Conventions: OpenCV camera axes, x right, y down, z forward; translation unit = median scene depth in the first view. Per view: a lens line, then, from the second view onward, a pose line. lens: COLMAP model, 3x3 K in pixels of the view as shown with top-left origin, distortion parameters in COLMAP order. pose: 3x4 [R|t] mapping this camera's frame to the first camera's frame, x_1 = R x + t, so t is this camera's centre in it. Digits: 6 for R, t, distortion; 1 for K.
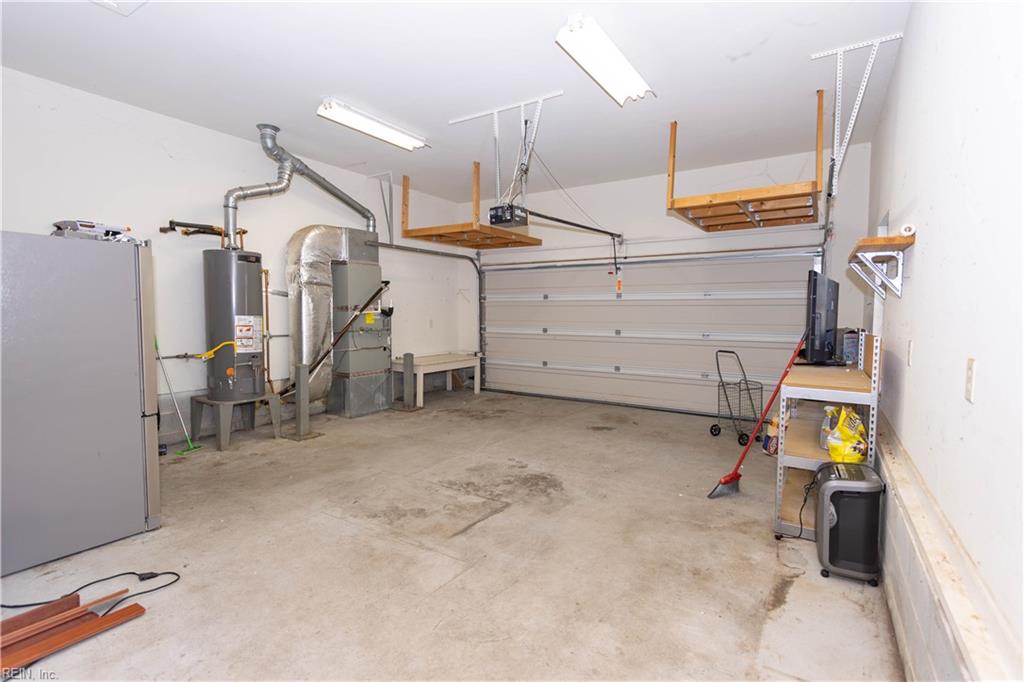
lens RADIAL K [[492.2, 0, 512.0], [0, 492.2, 341.0], [0, 0, 1]] dist [0.000024, -0.000260]
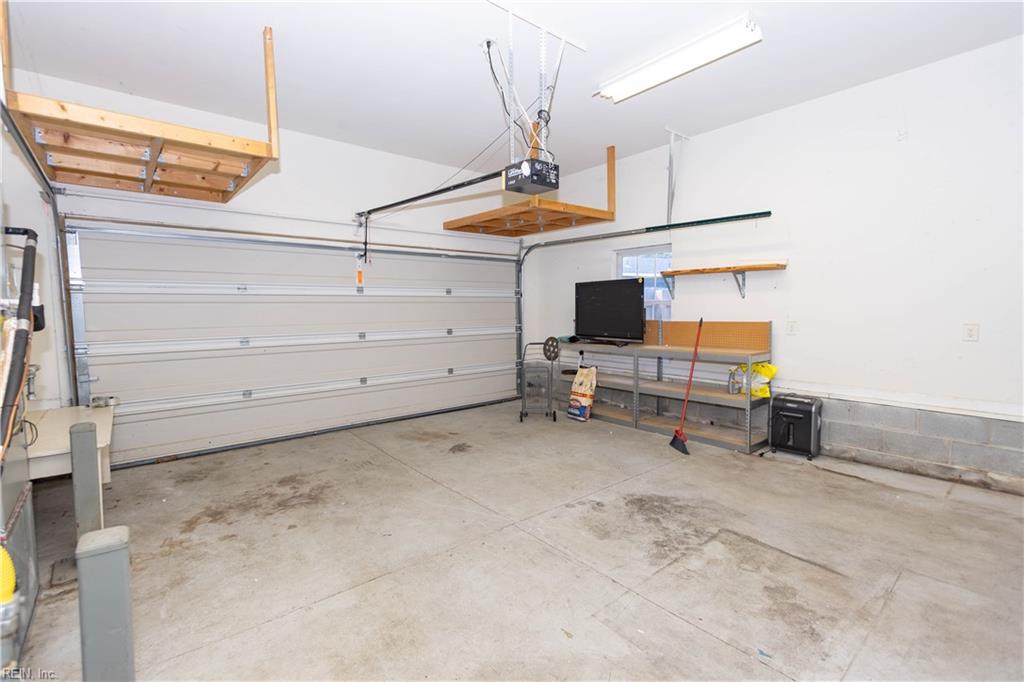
lens RADIAL K [[459.7, 0, 508.4], [0, 459.7, 340.7], [0, 0, 1]] dist [-0.000775, -0.001280]
pose [[0.305017, -0.076690, 0.949254, -0.825034], [0.066430, 0.996038, 0.059125, -0.073258], [-0.950027, 0.045025, 0.308903, 1.038540]]
